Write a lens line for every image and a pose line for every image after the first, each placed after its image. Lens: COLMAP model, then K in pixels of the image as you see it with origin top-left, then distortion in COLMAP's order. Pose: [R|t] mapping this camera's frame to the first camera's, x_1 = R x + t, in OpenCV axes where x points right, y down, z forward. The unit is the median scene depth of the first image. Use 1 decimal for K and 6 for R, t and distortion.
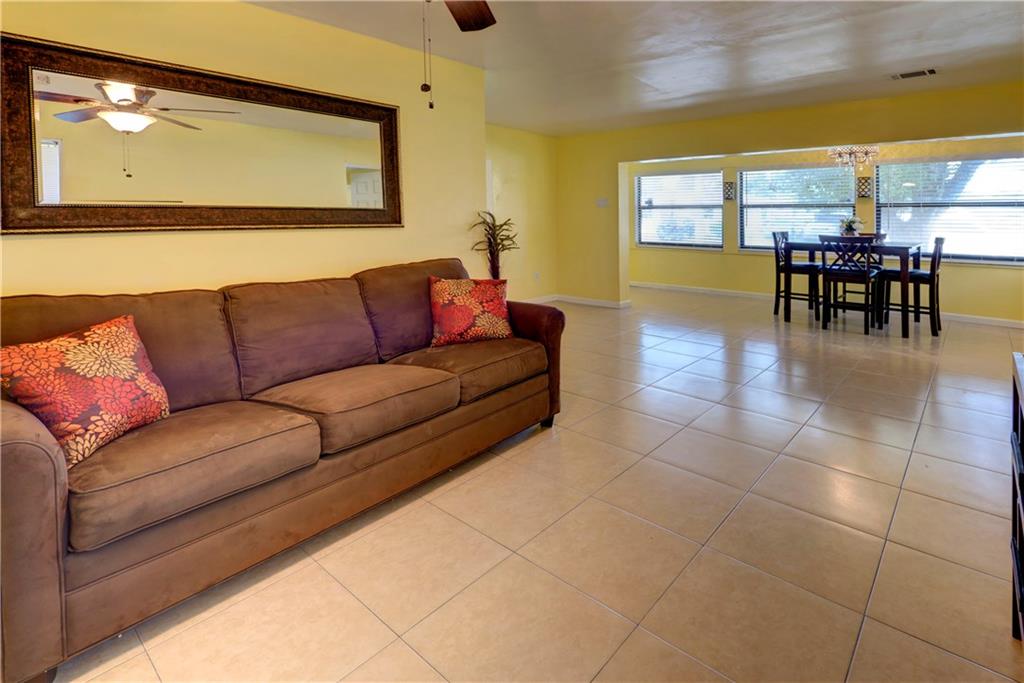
lens RADIAL K [[494.1, 0, 510.6], [0, 494.1, 314.8], [0, 0, 1]] dist [0.000633, -0.017630]
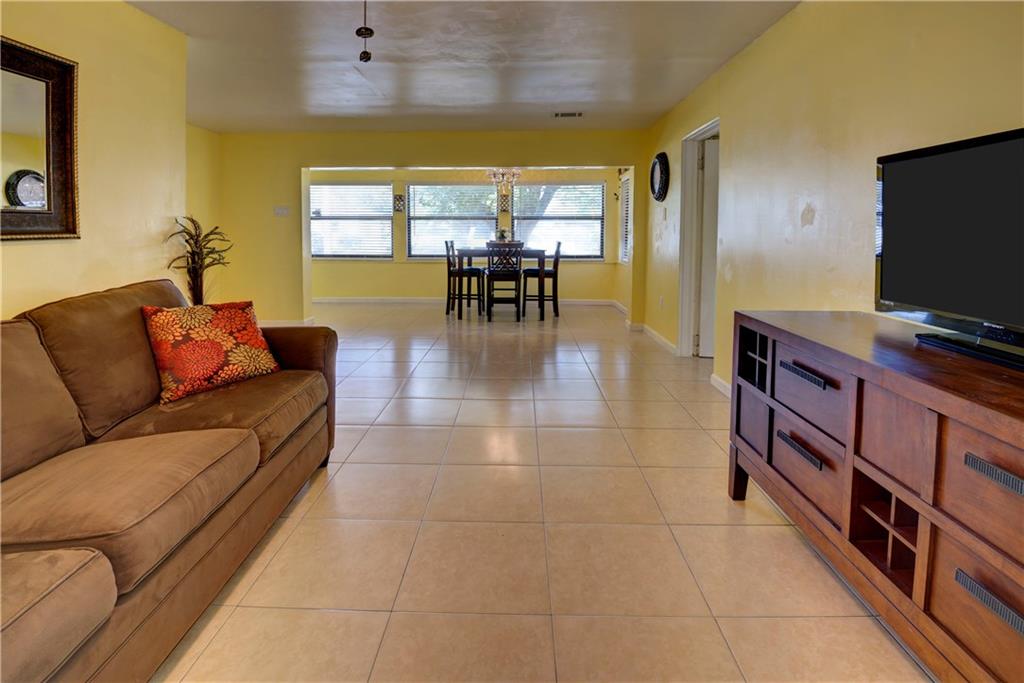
lens RADIAL K [[494.7, 0, 510.7], [0, 494.7, 324.4], [0, 0, 1]] dist [-0.000597, -0.029803]
pose [[0.761762, -0.121904, 0.636284, -0.104139], [0.126002, 0.991261, 0.039063, -0.006426], [-0.635485, 0.050416, 0.770465, 0.061533]]
